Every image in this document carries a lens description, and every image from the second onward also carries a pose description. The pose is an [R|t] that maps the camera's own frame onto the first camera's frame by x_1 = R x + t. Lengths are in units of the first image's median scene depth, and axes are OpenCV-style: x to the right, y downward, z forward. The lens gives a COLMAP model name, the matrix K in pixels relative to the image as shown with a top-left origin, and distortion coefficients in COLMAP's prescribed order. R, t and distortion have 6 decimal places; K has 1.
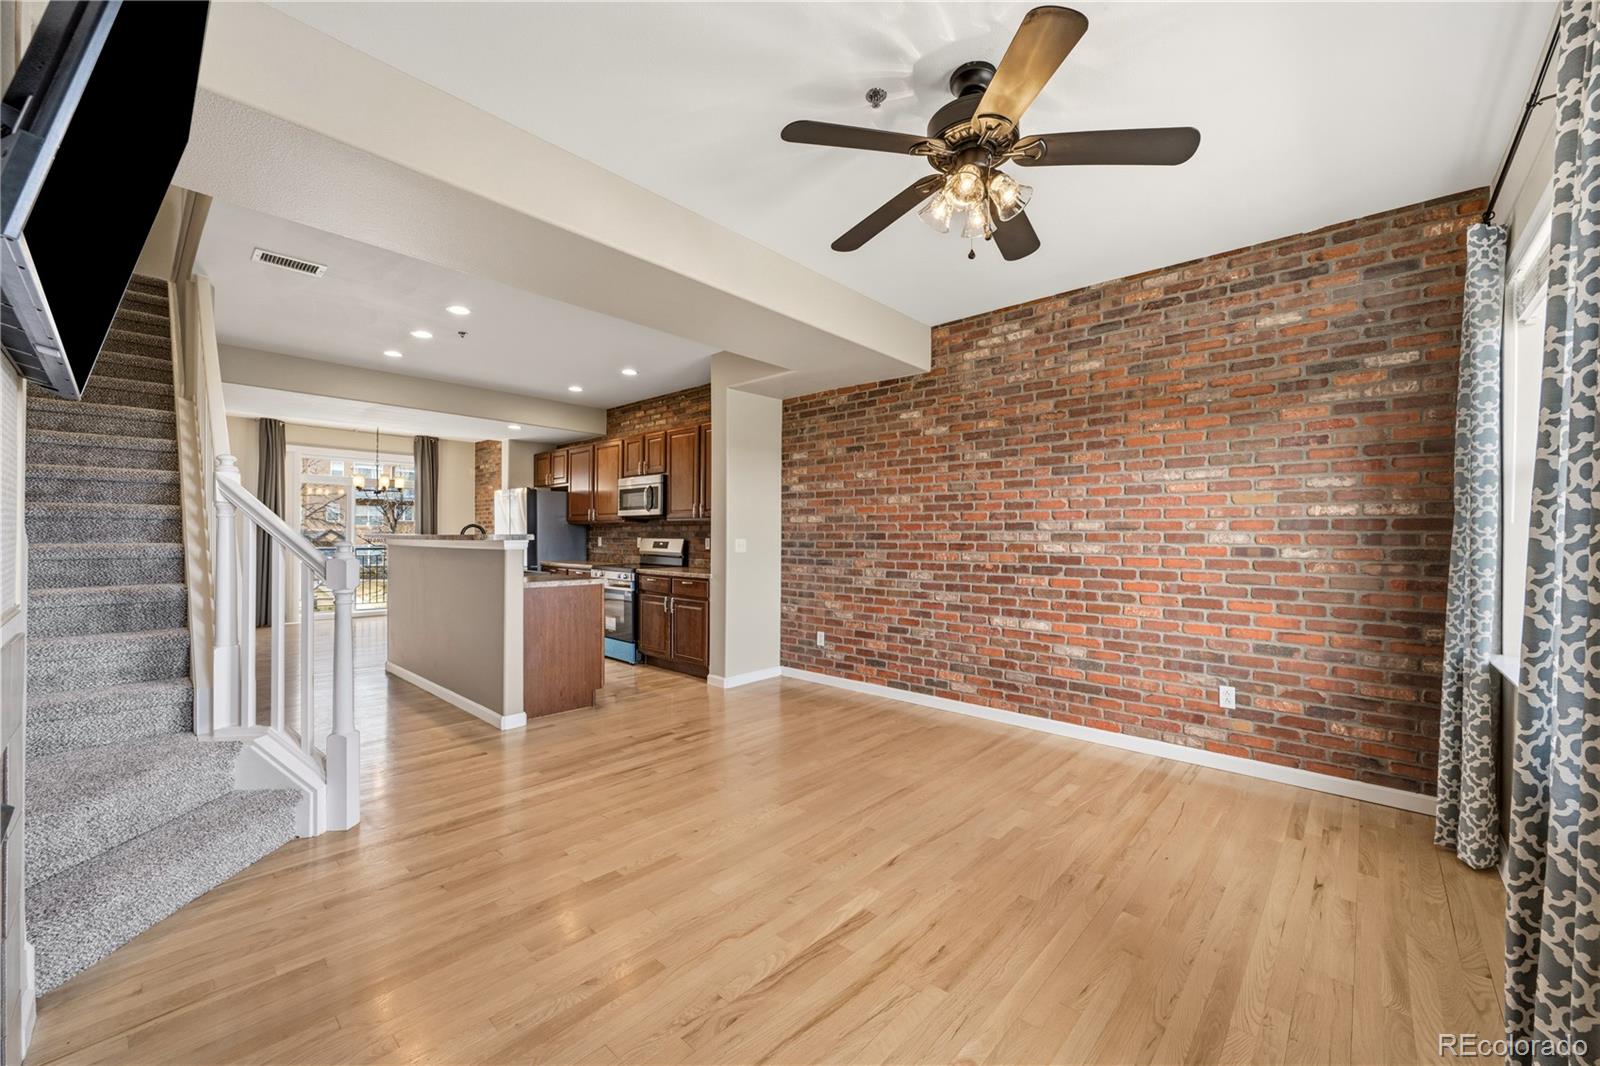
lens RADIAL K [[627.1, 0, 808.0], [0, 627.1, 533.3], [0, 0, 1]] dist [-0.002661, -0.001037]
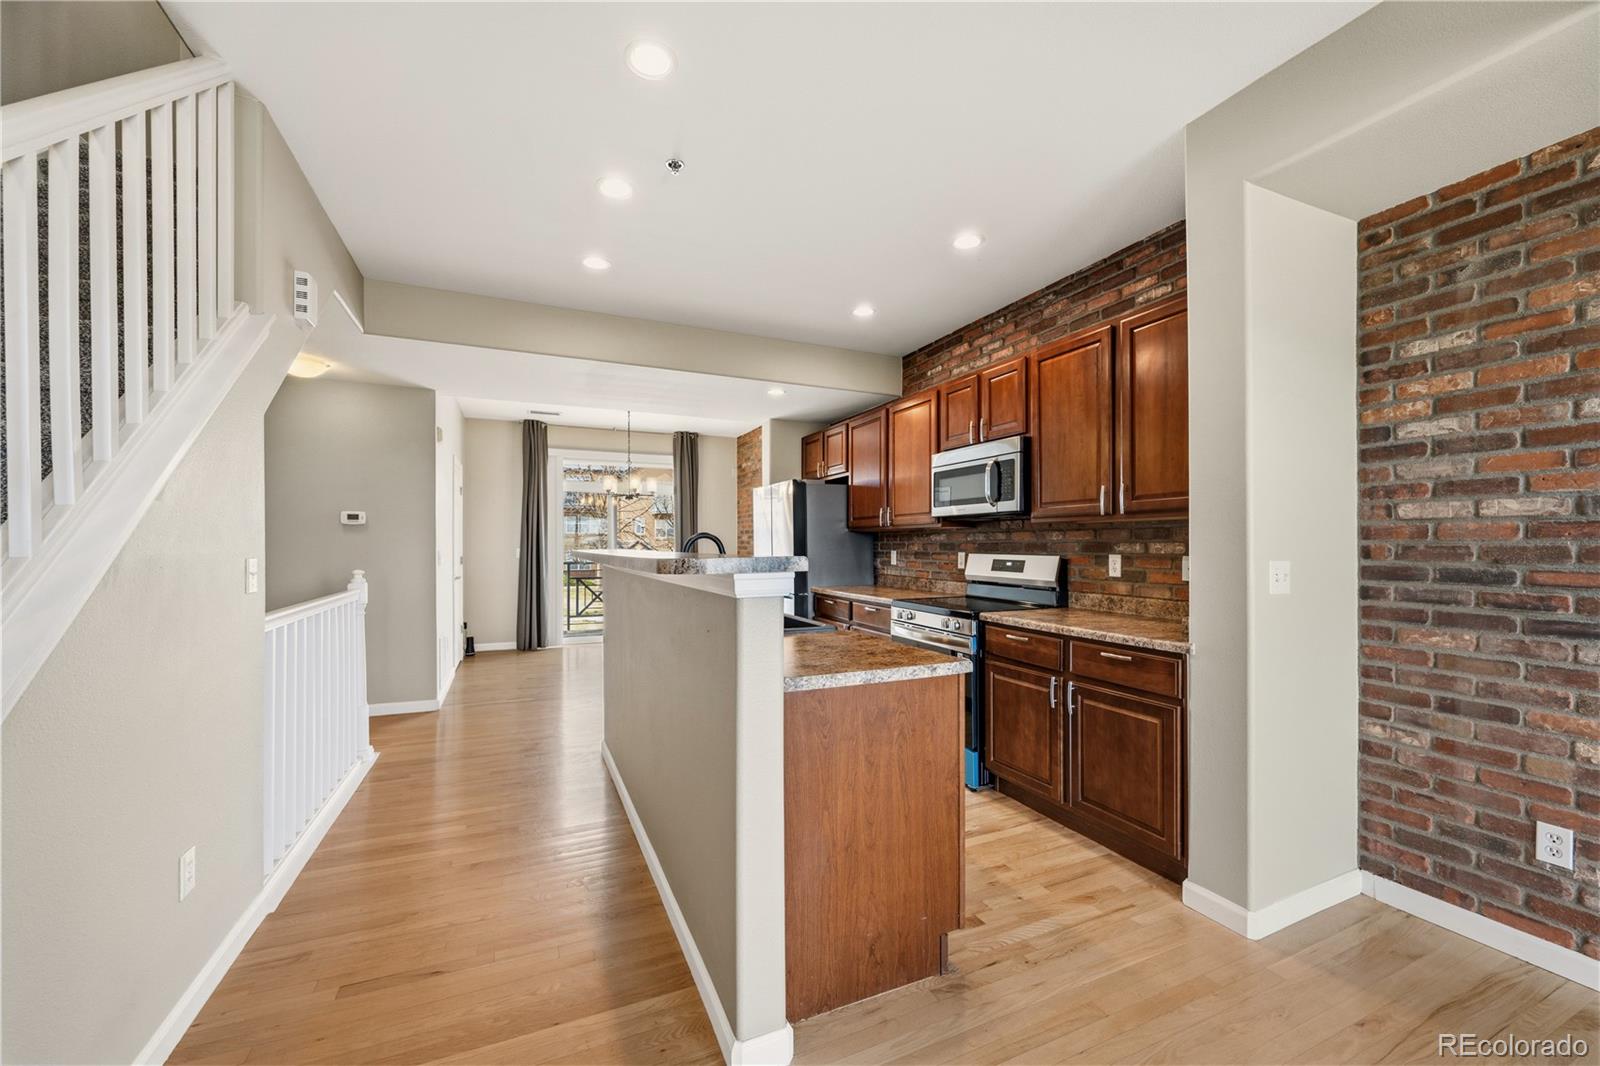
lens RADIAL K [[627.1, 0, 801.3], [0, 627.1, 544.1], [0, 0, 1]] dist [-0.002661, -0.001037]
pose [[0.916521, -0.006028, -0.399941, -0.213040], [0.007776, 0.999966, 0.002749, -0.004916], [0.399911, -0.005629, 0.916537, 0.480022]]
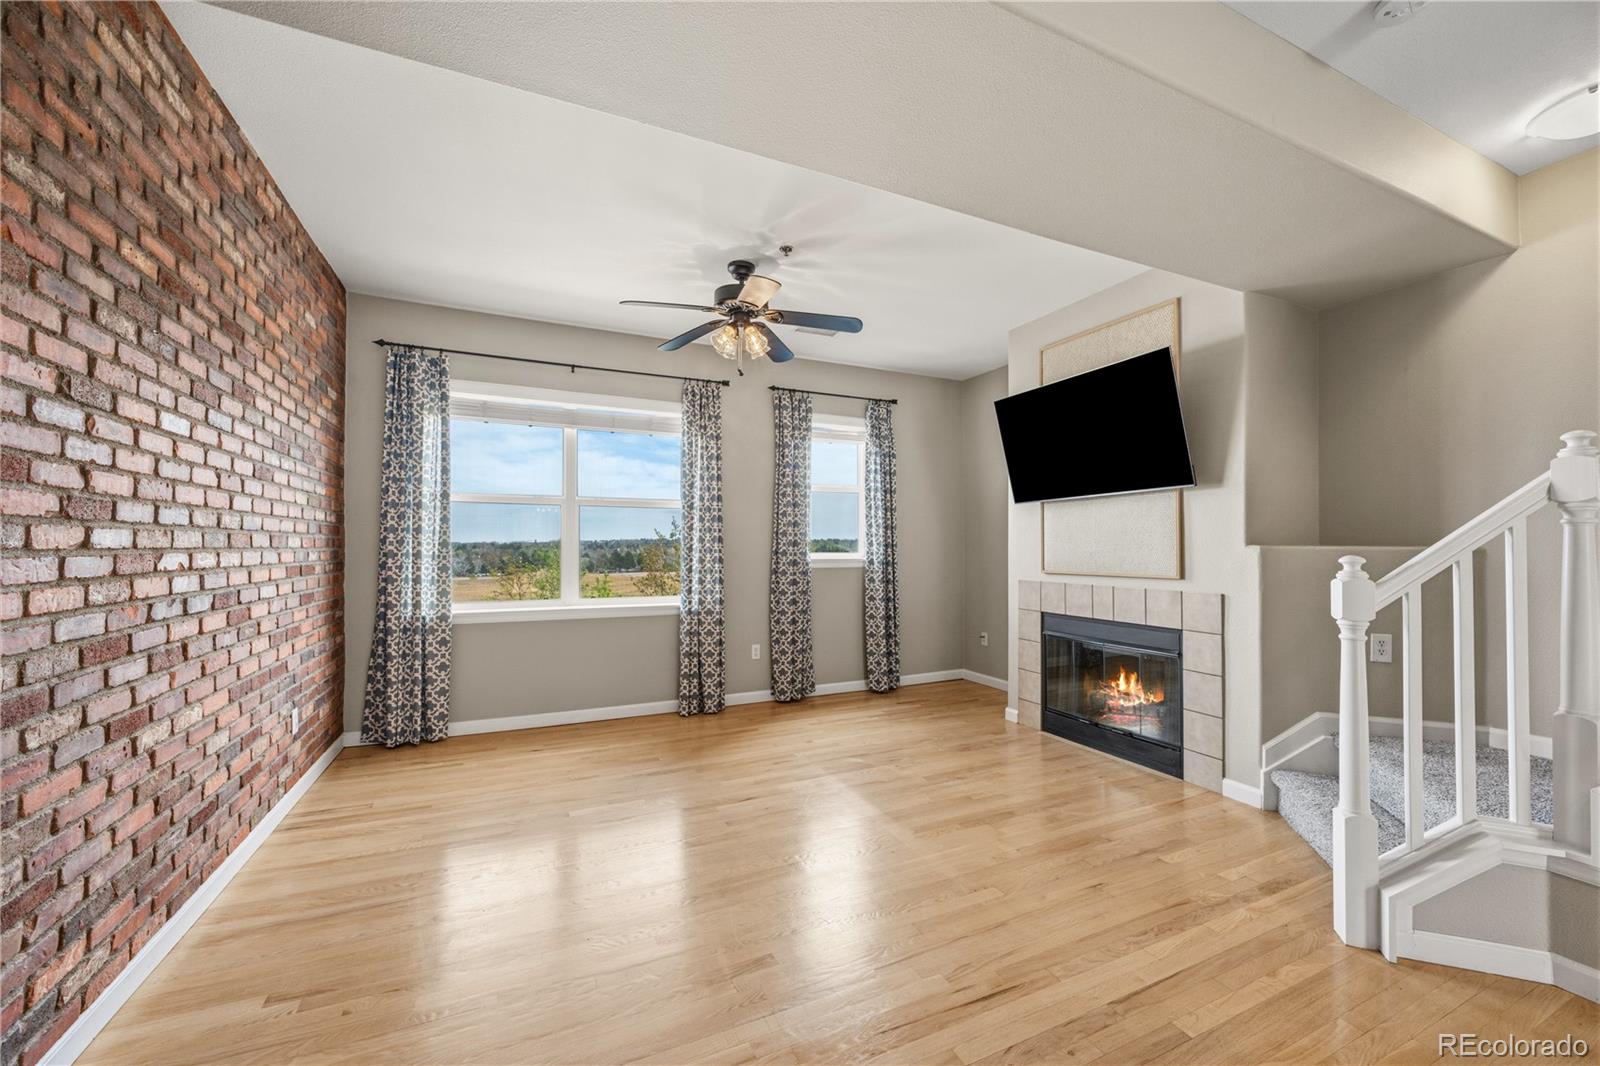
lens RADIAL K [[627.1, 0, 812.4], [0, 627.1, 535.4], [0, 0, 1]] dist [-0.002661, -0.001037]
pose [[-0.921826, -0.001459, 0.387602, -0.207545], [-0.009897, 0.999755, -0.019776, 0.004744], [-0.387478, -0.022066, -0.921615, 0.916968]]
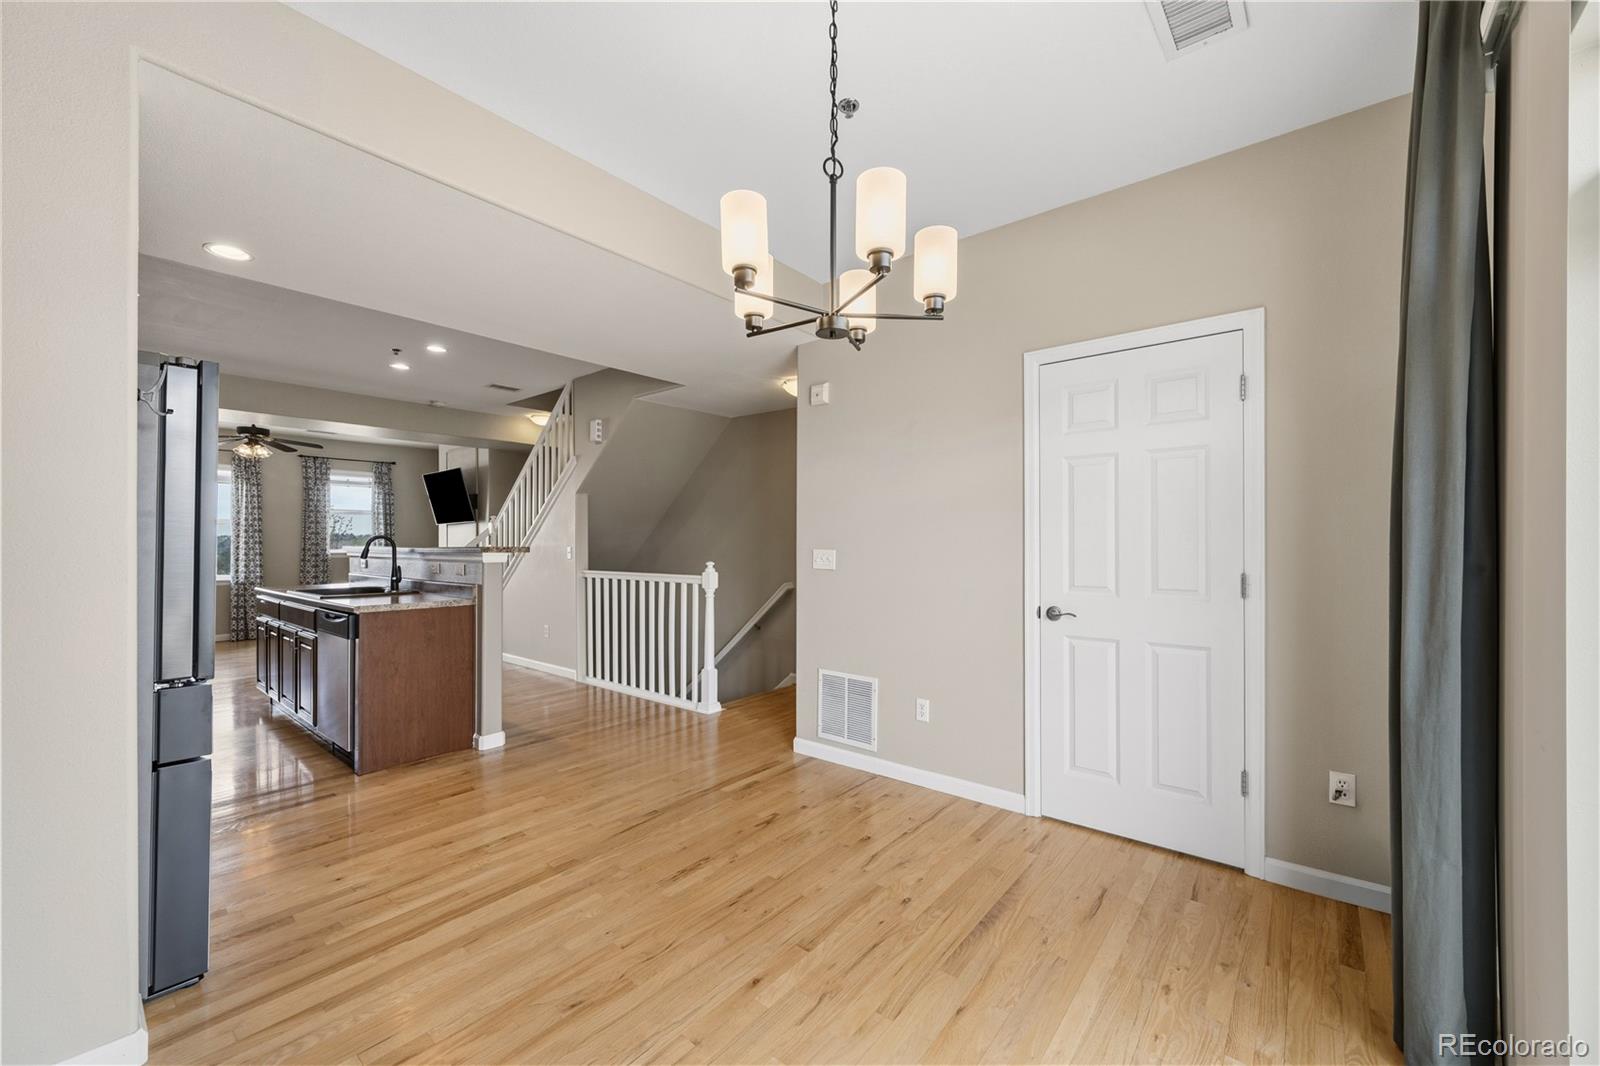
lens RADIAL K [[627.1, 0, 803.0], [0, 627.1, 538.7], [0, 0, 1]] dist [-0.002661, -0.001037]
pose [[-0.999060, -0.002173, -0.043289, -0.994098], [-0.001704, 0.999939, -0.010869, -0.000180], [0.043310, -0.010785, -0.999003, 1.734379]]
